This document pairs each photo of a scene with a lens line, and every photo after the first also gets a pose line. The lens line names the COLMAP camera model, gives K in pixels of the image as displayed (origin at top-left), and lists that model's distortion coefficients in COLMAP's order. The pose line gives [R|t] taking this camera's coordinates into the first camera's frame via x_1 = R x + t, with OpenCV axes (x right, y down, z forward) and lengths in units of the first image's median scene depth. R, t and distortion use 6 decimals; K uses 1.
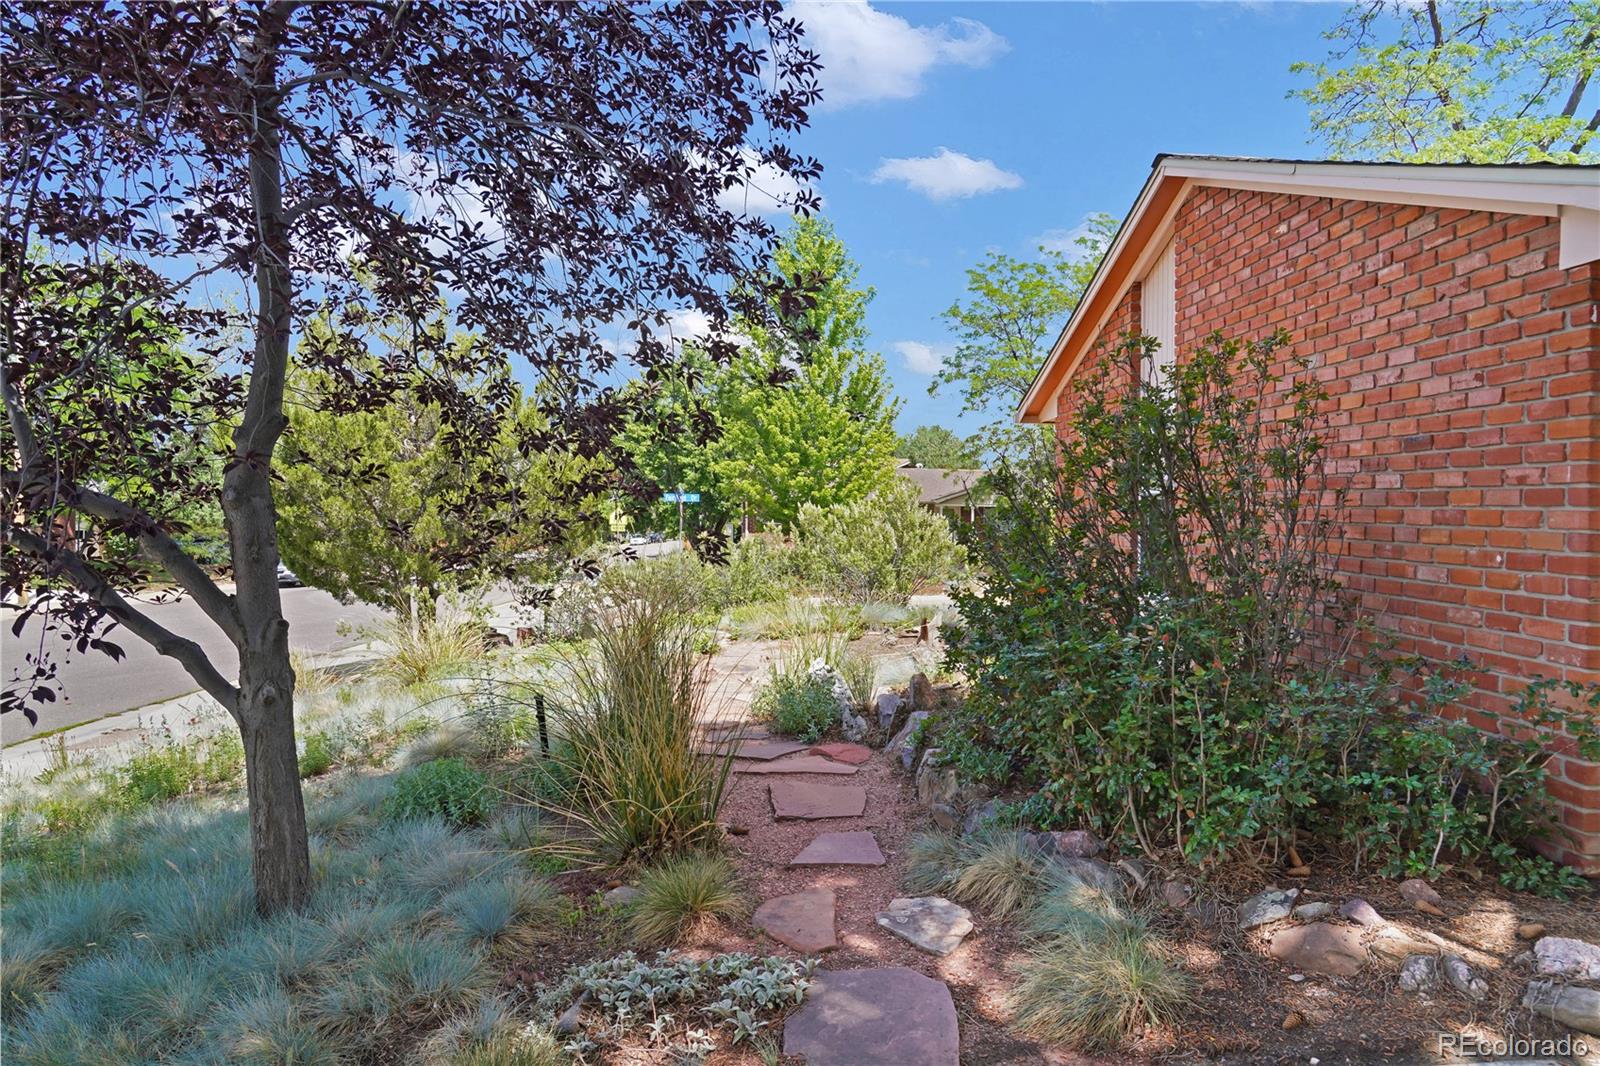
lens RADIAL K [[1081.7, 0, 799.3], [0, 1081.7, 519.3], [0, 0, 1]] dist [0.010123, -0.000632]
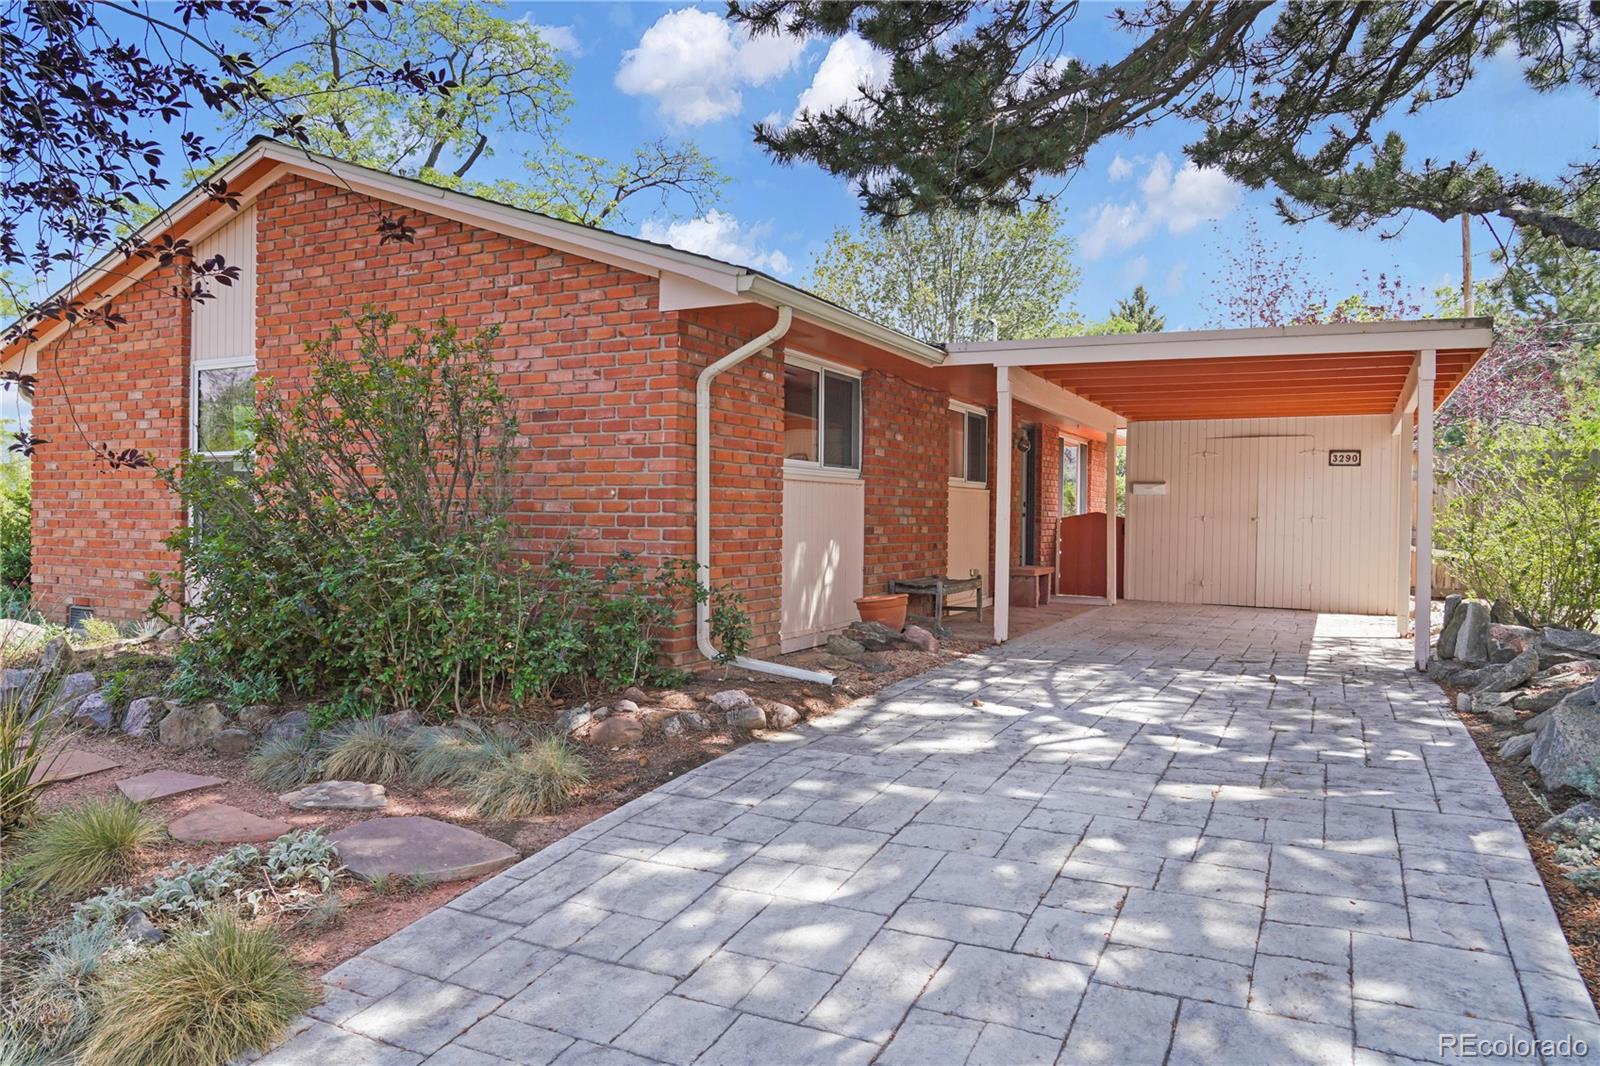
lens RADIAL K [[1081.7, 0, 791.1], [0, 1081.7, 530.8], [0, 0, 1]] dist [0.010123, -0.000632]
pose [[0.527823, -0.027496, 0.848909, -0.480091], [0.011098, 0.999614, 0.025477, 0.049688], [-0.849282, -0.004026, 0.527925, -0.019632]]
